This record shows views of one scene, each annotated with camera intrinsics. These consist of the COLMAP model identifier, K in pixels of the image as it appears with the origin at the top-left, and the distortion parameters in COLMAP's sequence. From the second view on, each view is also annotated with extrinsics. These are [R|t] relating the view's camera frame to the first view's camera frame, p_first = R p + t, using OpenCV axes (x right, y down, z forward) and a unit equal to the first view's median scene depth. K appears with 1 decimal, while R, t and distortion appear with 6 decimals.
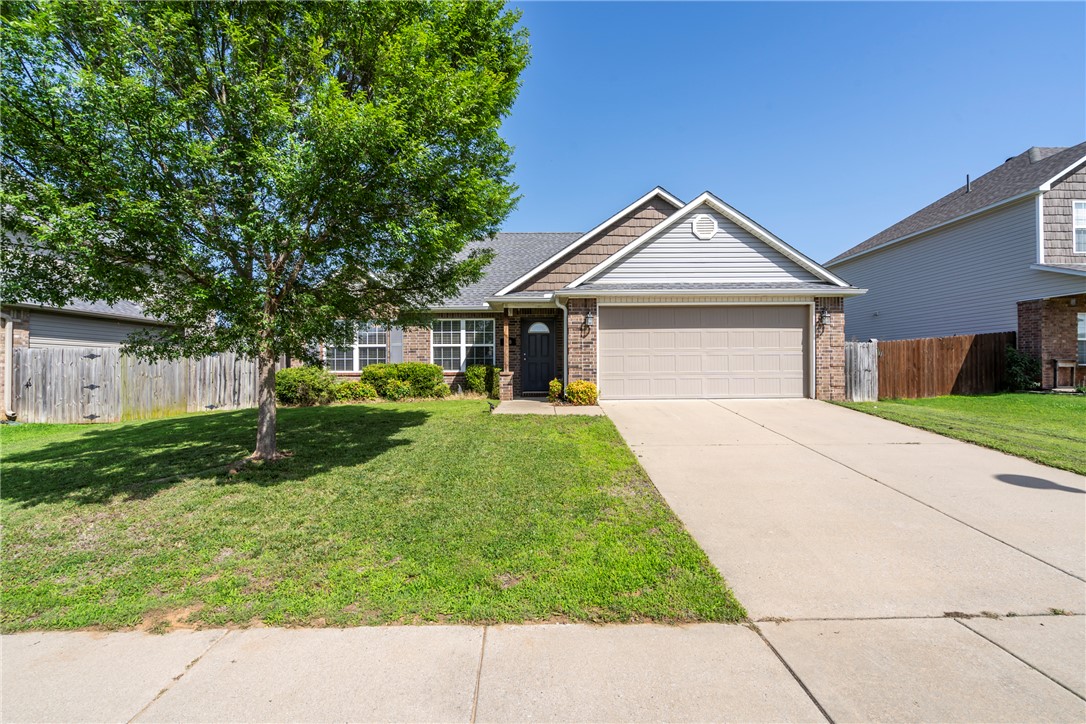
lens RADIAL K [[495.6, 0, 540.9], [0, 495.6, 355.1], [0, 0, 1]] dist [-0.002618, 0.001755]
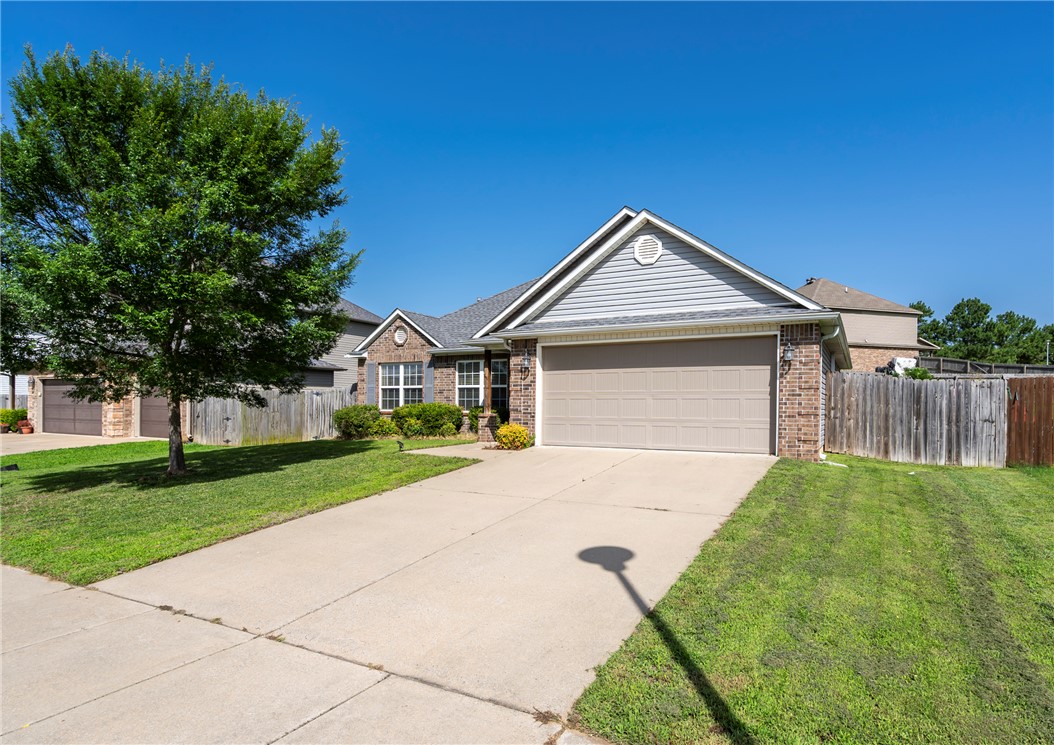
lens RADIAL K [[533.9, 0, 461.1], [0, 533.9, 396.6], [0, 0, 1]] dist [-0.002927, -0.000430]
pose [[0.884052, 0.003643, -0.467375, 0.396893], [-0.000046, 0.999970, 0.007708, -0.008925], [0.467389, -0.006793, 0.884026, 0.020688]]
